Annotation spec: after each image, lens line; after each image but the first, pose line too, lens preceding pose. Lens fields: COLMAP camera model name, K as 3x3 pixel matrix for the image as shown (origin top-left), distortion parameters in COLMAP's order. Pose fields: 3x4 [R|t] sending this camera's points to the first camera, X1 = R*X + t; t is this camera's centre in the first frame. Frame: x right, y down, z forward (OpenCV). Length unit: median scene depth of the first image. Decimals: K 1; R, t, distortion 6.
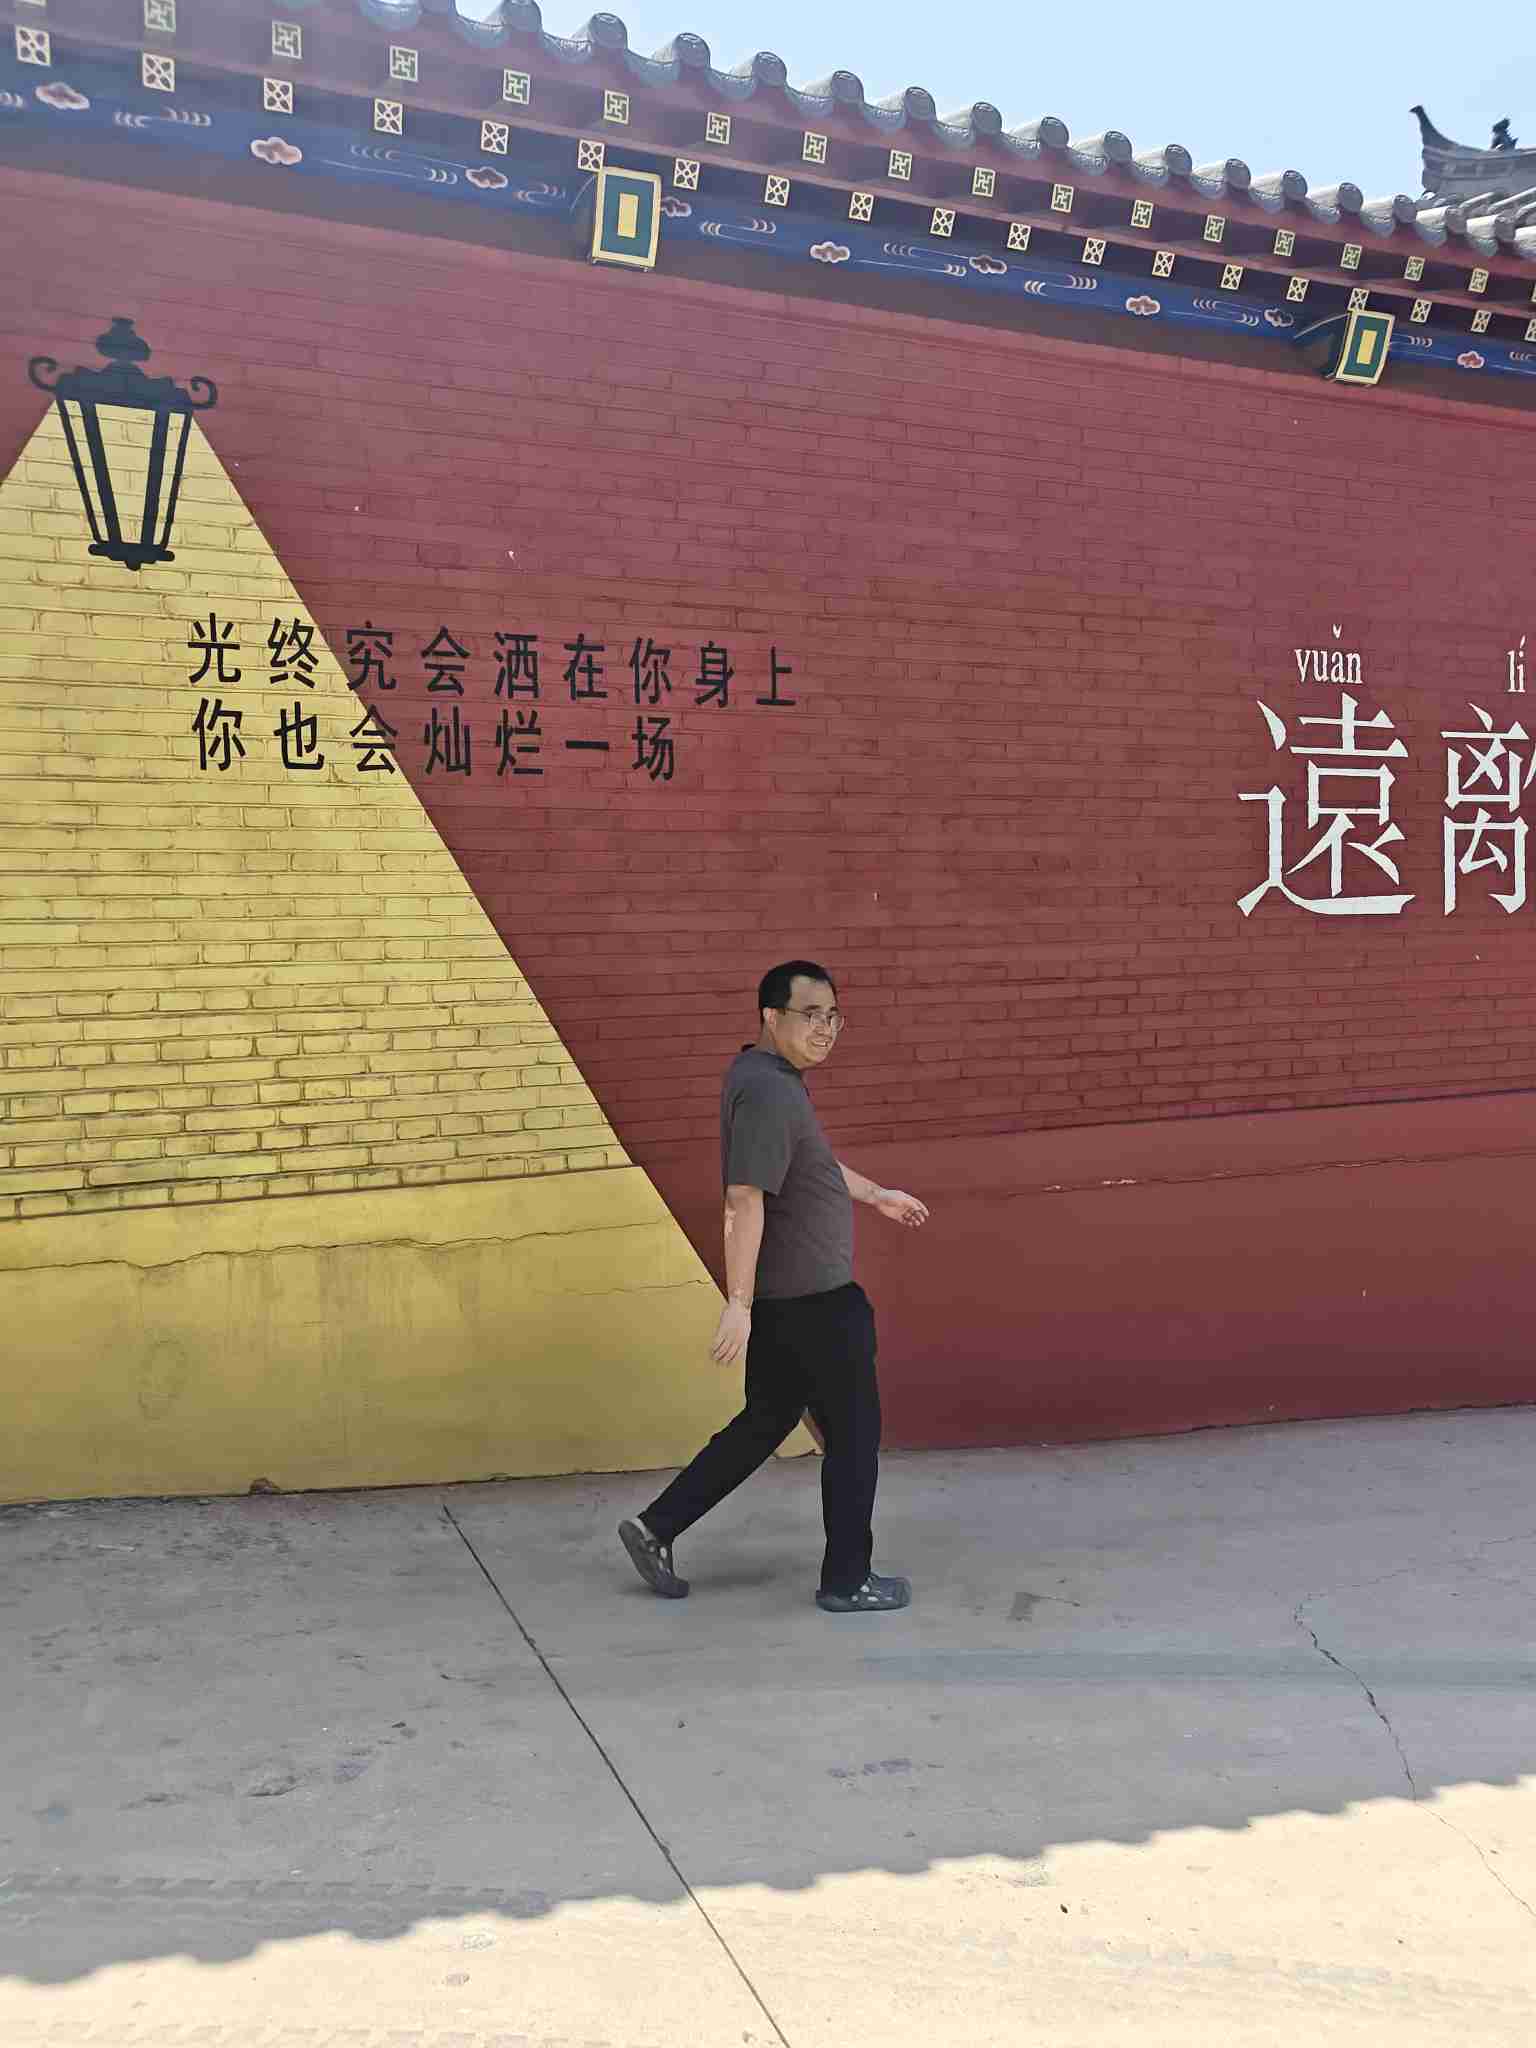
lens RADIAL K [[1455.5, 0, 766.1], [0, 1455.5, 1030.8], [0, 0, 1]] dist [0.011257, 0.002548]
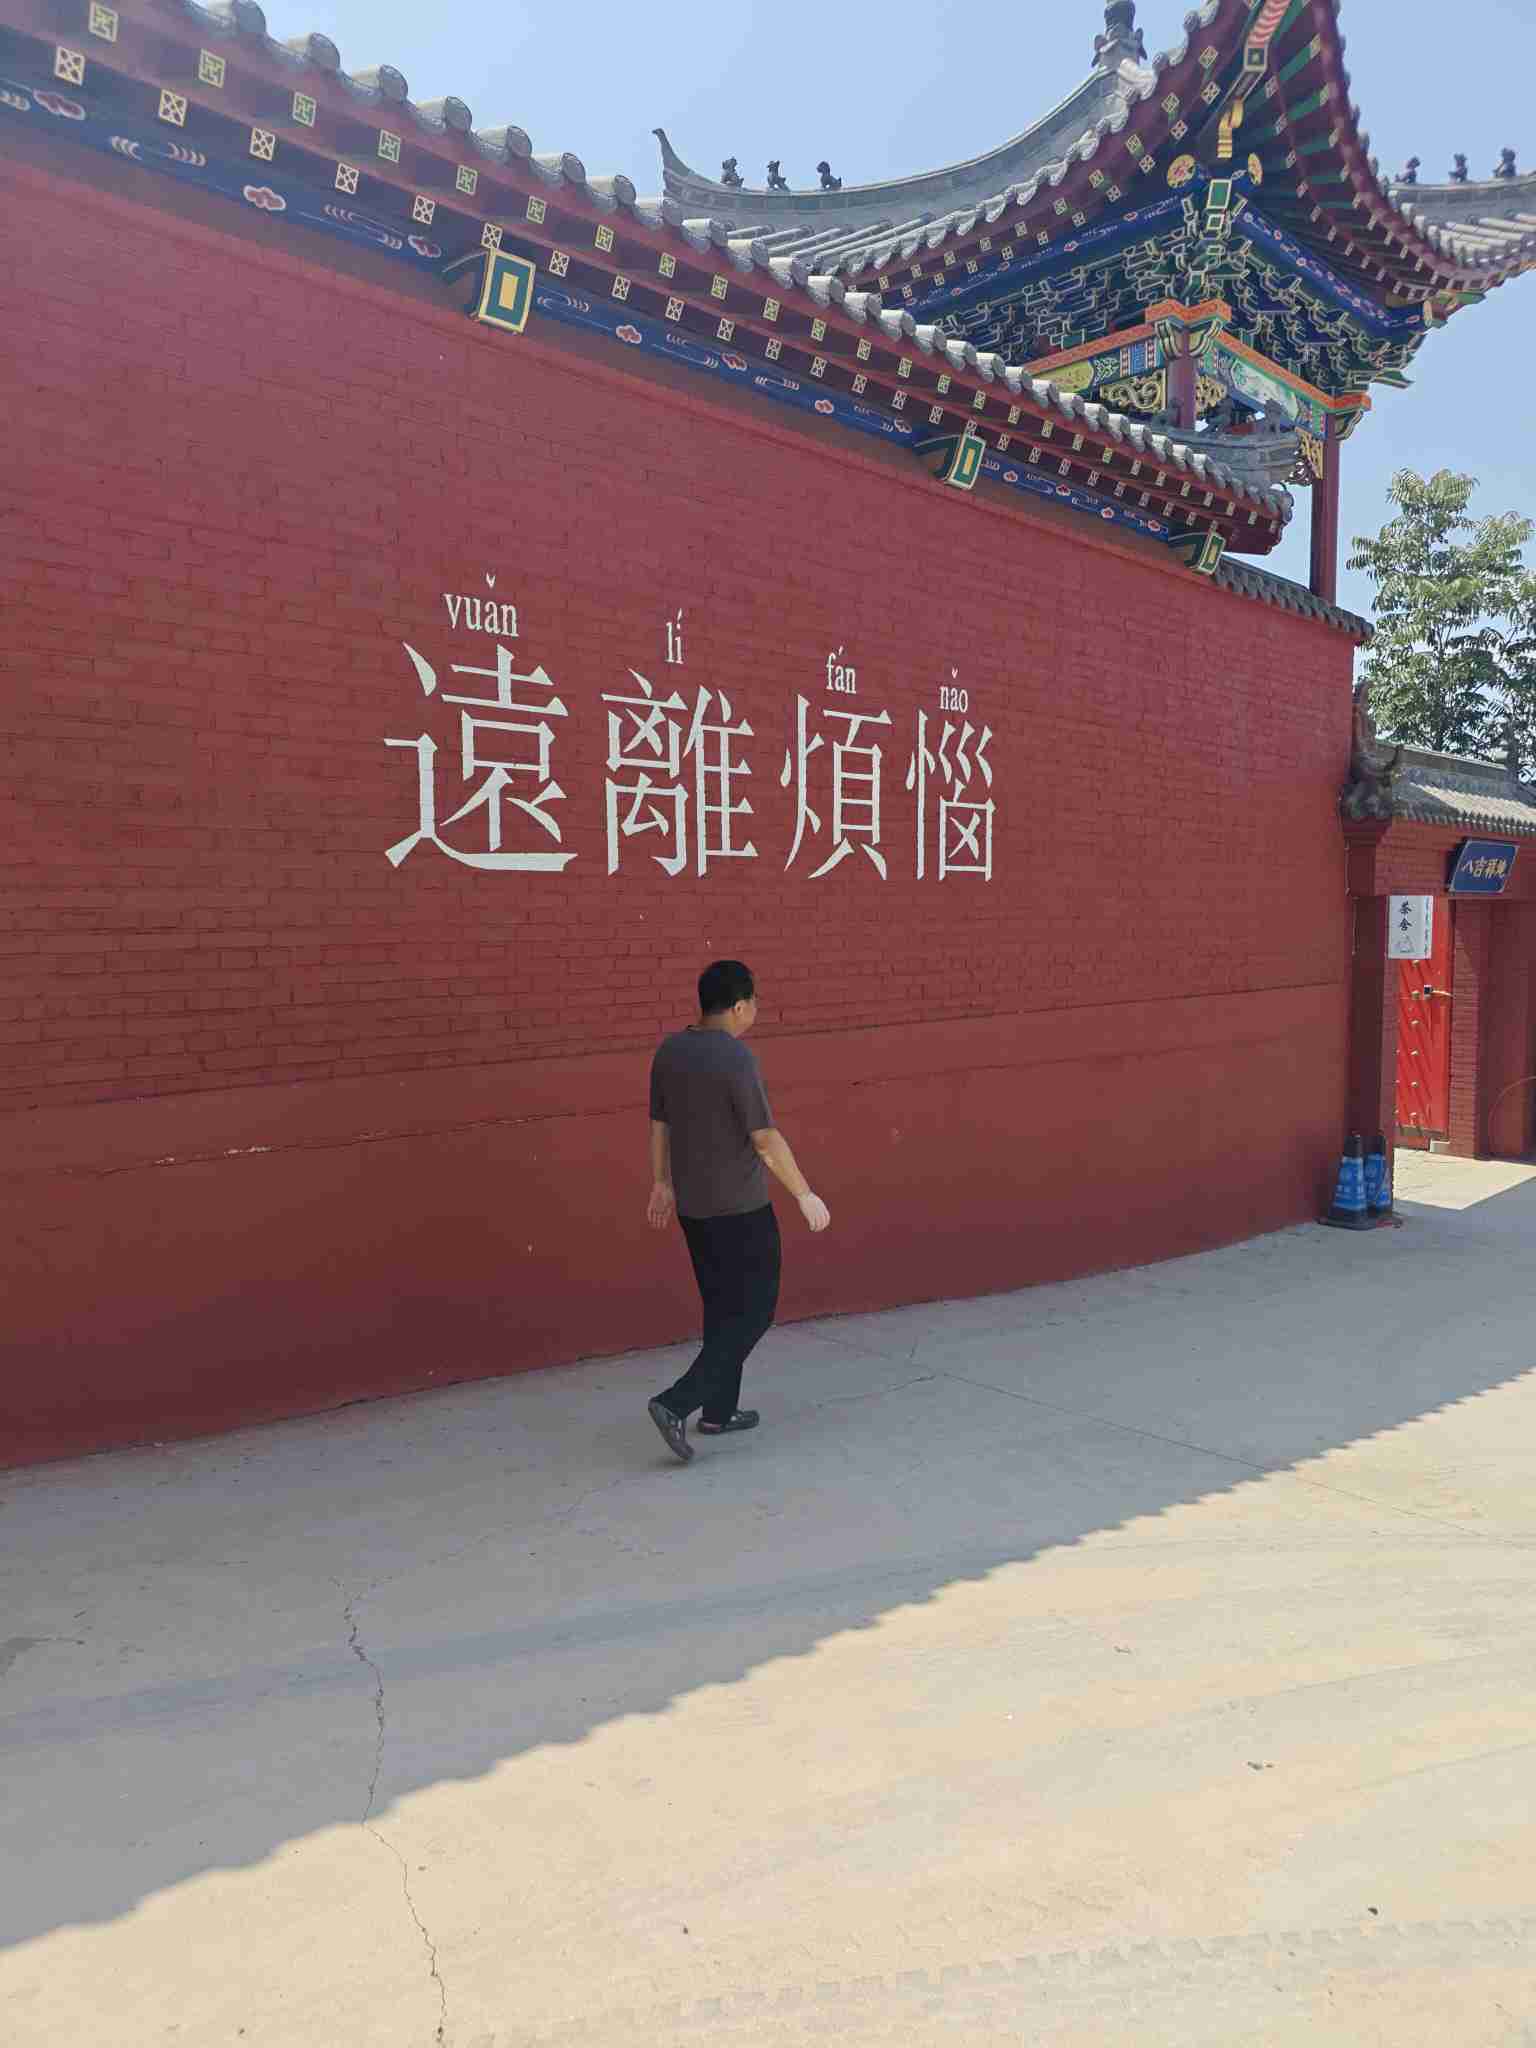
lens RADIAL K [[1405.3, 0, 745.3], [0, 1405.3, 1012.3], [0, 0, 1]] dist [0.017010, -0.002418]
pose [[0.920201, -0.003277, 0.391433, 0.209566], [-0.003025, 0.999876, 0.015482, 0.002165], [-0.391435, -0.015431, 0.920076, 0.065689]]
